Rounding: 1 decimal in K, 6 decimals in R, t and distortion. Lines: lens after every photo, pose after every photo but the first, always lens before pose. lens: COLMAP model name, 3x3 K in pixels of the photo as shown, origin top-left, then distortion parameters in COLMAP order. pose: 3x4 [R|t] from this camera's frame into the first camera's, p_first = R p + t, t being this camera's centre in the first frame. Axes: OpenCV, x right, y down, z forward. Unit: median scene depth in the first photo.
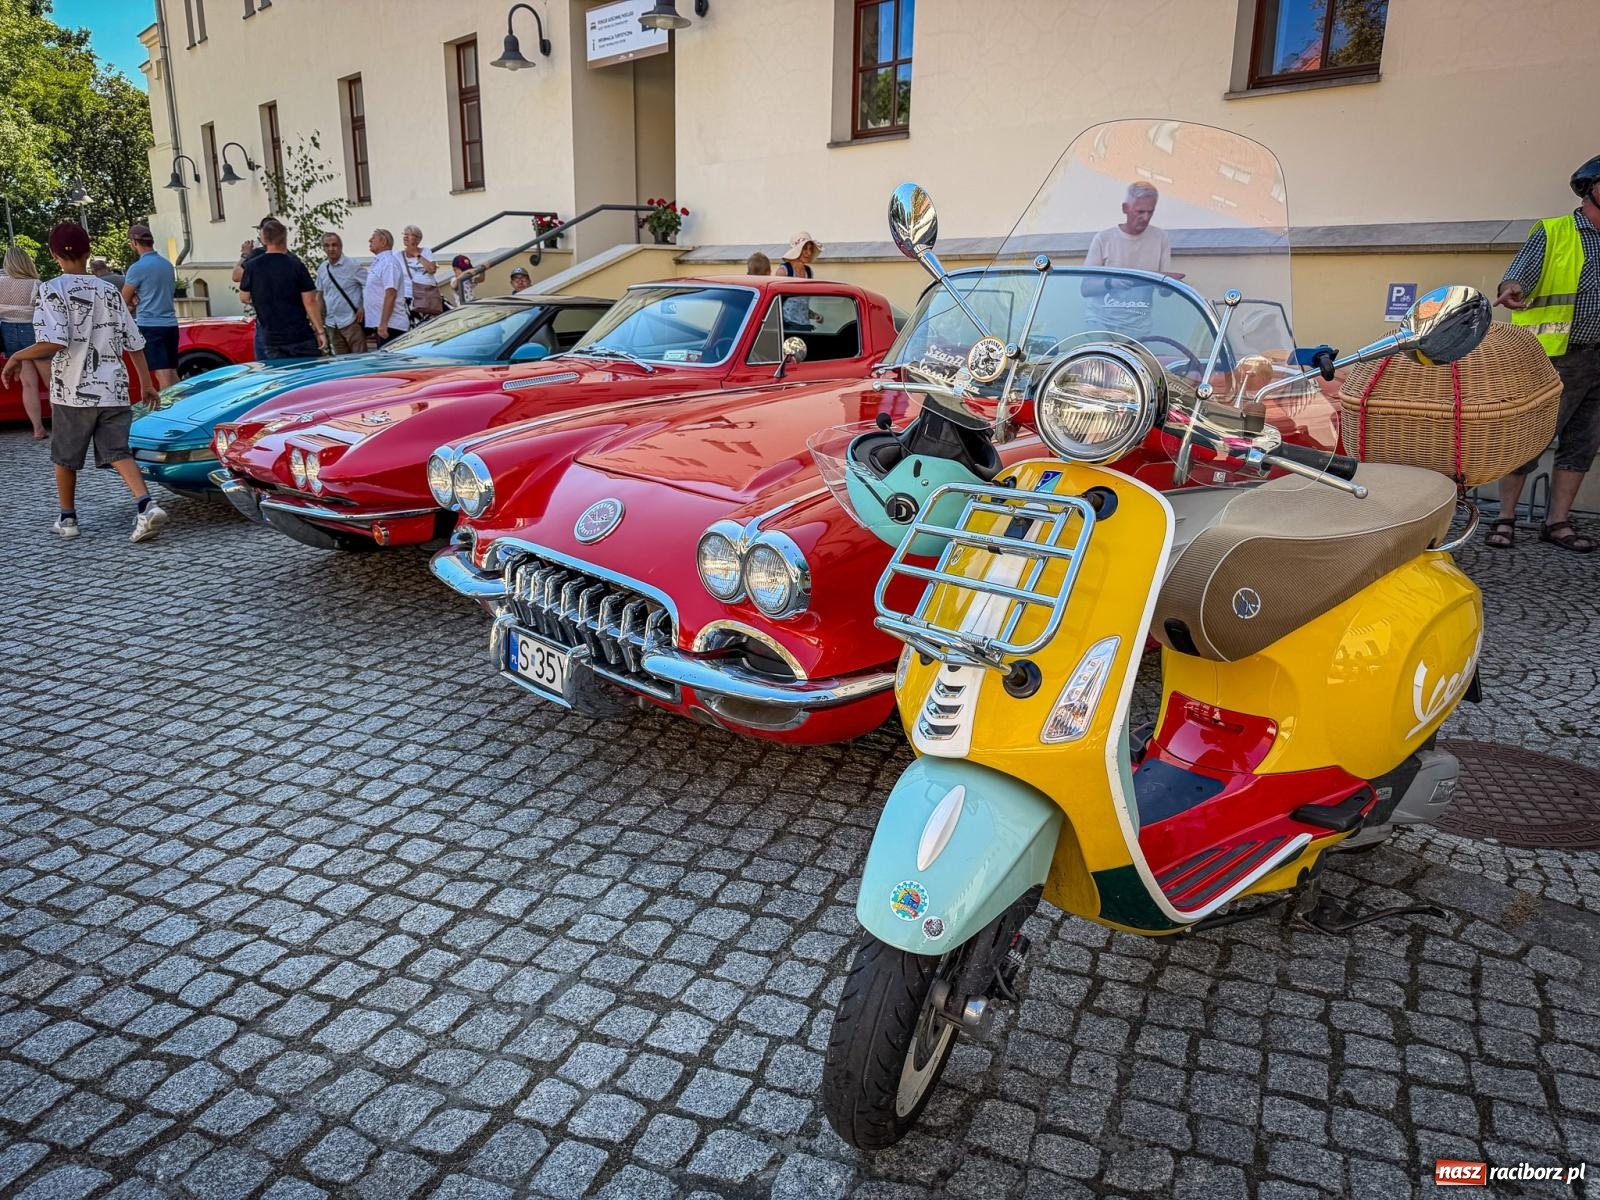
lens RADIAL K [[1004.0, 0, 770.3], [0, 1004.0, 574.0], [0, 0, 1]] dist [0.031570, -0.036268]
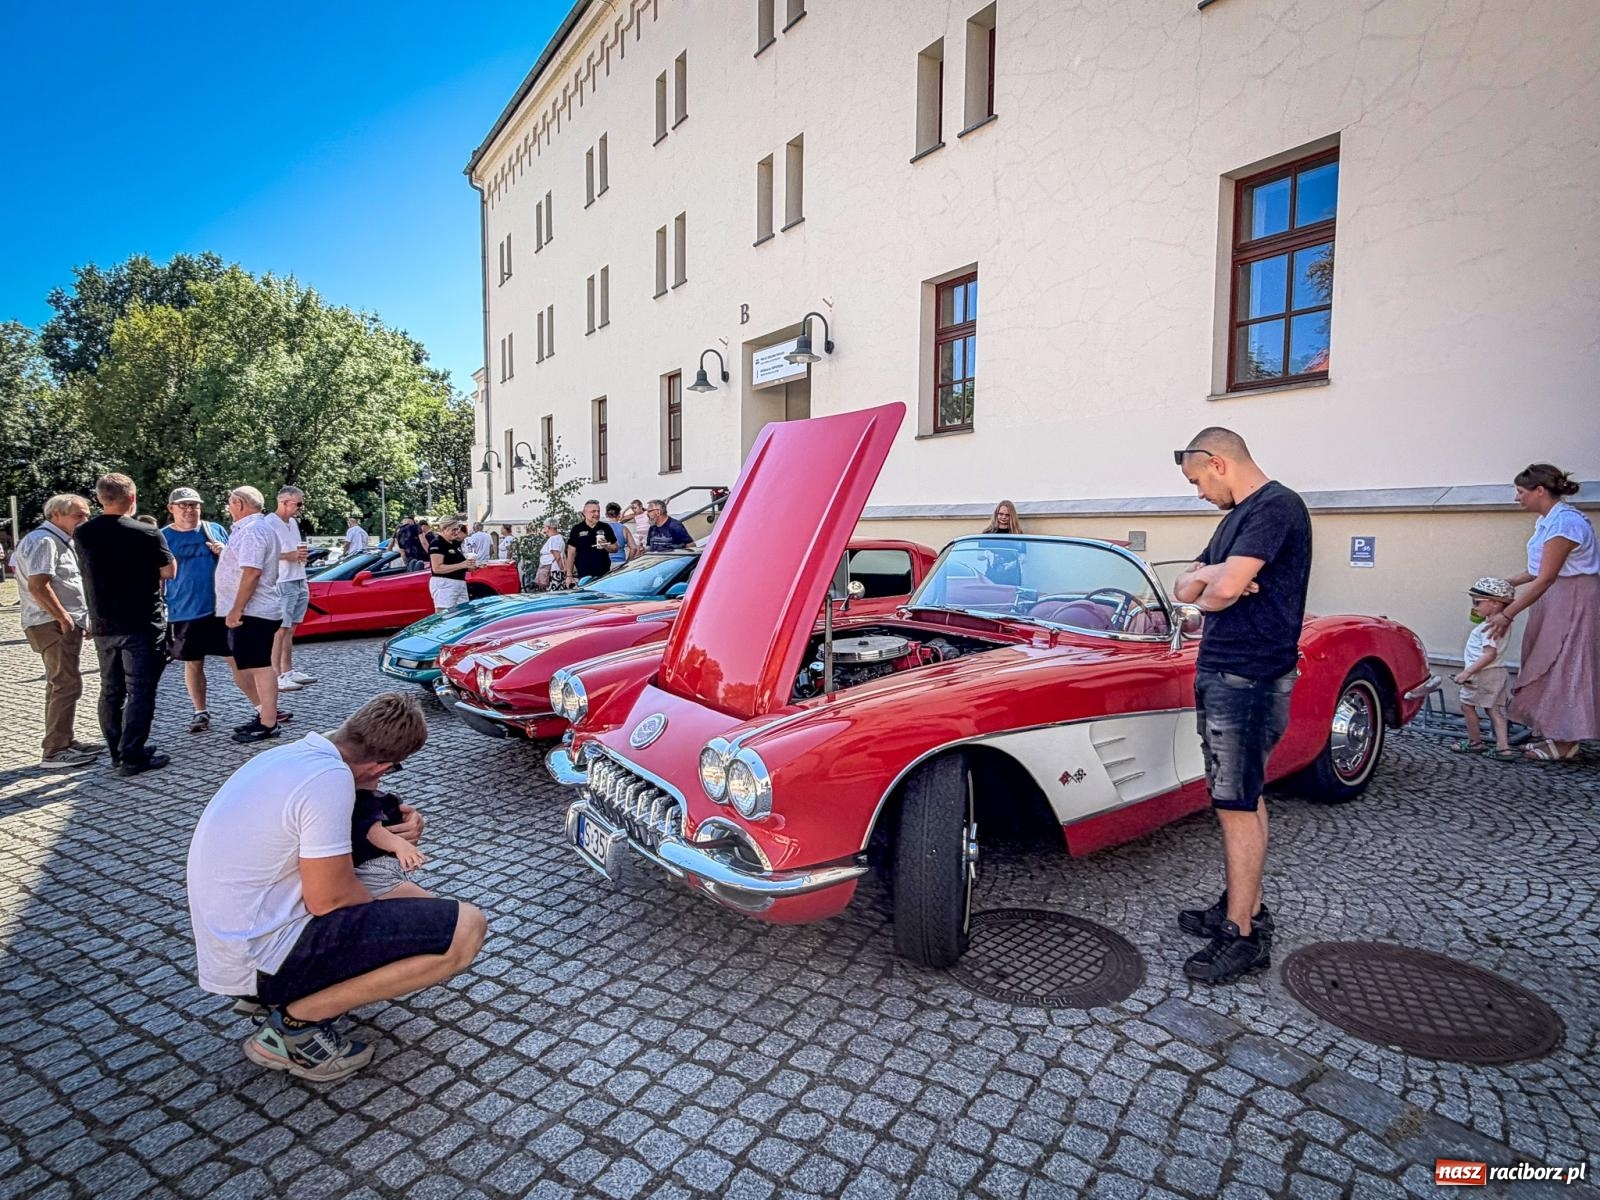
lens RADIAL K [[775.4, 0, 800.0], [0, 775.4, 600.0], [0, 0, 1]] dist [-0.001125, 0.001651]
pose [[0.991345, 0.001980, -0.131264, 0.165962], [-0.026610, 0.982160, -0.186154, -0.039481], [0.128554, 0.188035, 0.973713, -0.002606]]
